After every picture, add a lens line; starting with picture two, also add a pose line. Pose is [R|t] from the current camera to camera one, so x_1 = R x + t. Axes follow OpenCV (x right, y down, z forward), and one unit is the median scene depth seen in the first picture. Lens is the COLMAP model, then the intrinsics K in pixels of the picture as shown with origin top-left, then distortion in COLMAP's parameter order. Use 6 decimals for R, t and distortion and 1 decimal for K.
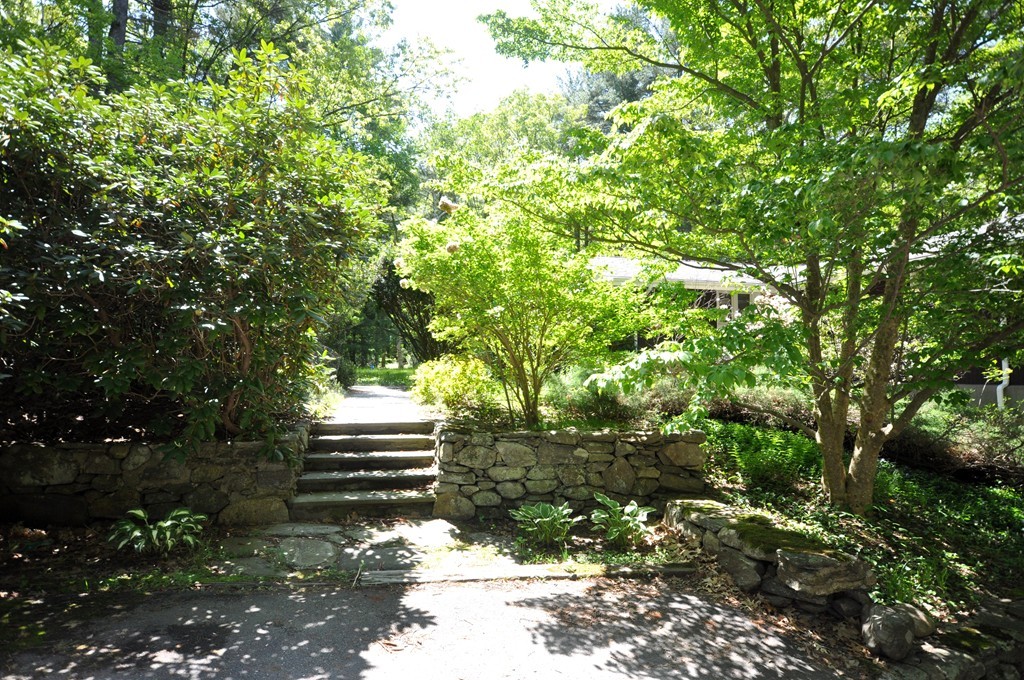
lens RADIAL K [[466.4, 0, 512.0], [0, 466.4, 340.0], [0, 0, 1]] dist [-0.000712, 0.000104]
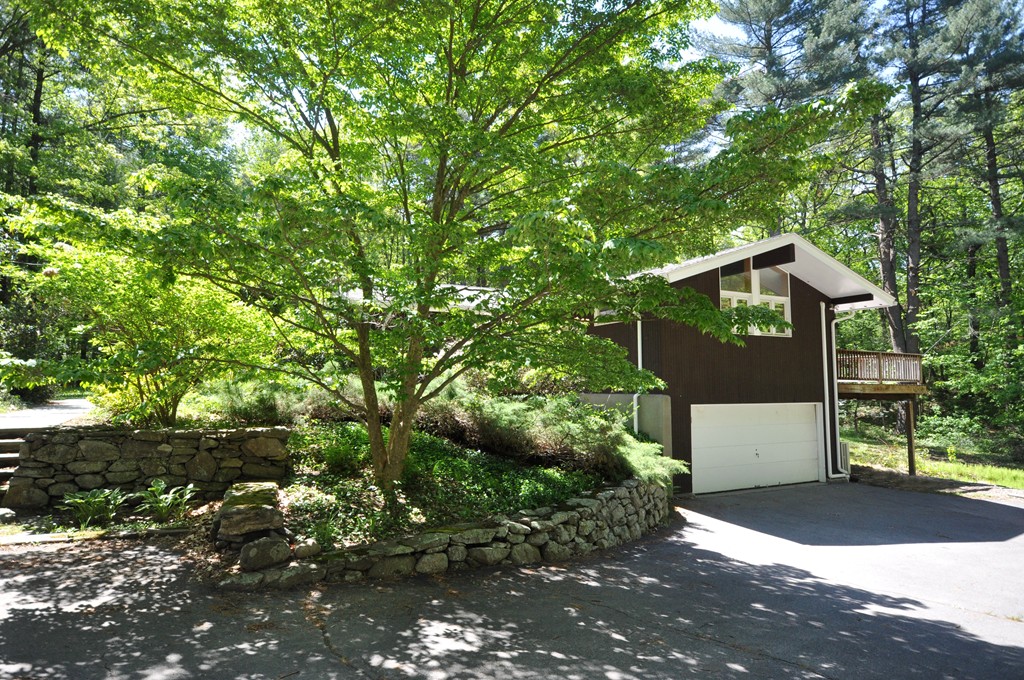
lens RADIAL K [[466.4, 0, 512.0], [0, 466.4, 340.0], [0, 0, 1]] dist [-0.000712, 0.000104]
pose [[0.973352, 0.024282, 0.228025, 0.867151], [-0.016253, 0.999182, -0.037025, -0.008697], [-0.228738, 0.032332, 0.972951, -0.456195]]
